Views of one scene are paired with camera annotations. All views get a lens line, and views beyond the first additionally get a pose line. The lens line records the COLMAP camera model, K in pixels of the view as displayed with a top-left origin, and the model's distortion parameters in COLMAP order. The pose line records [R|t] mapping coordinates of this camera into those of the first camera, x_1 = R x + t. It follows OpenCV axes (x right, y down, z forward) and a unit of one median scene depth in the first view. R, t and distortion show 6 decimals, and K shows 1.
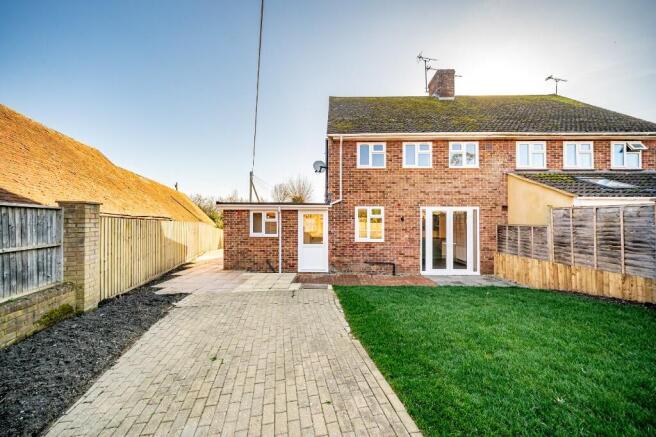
lens RADIAL K [[229.2, 0, 325.0], [0, 229.2, 221.5], [0, 0, 1]] dist [-0.017825, -0.000221]
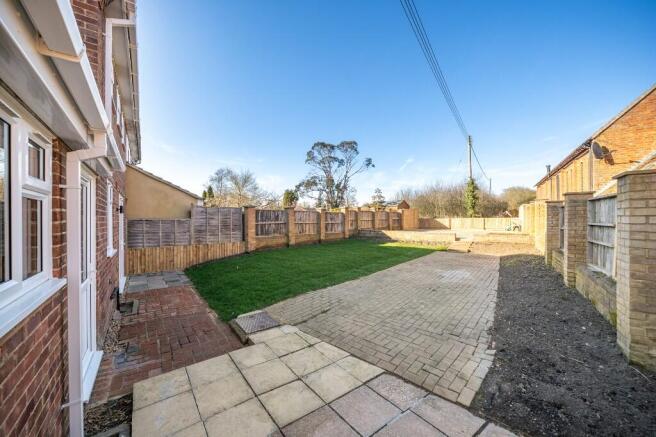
lens RADIAL K [[245.6, 0, 325.2], [0, 245.6, 219.3], [0, 0, 1]] dist [-0.000225, -0.000002]
pose [[-0.613110, -0.000316, 0.789998, -0.541219], [-0.001085, 0.999999, -0.000442, 0.018440], [-0.789997, -0.001128, -0.613110, 1.045148]]
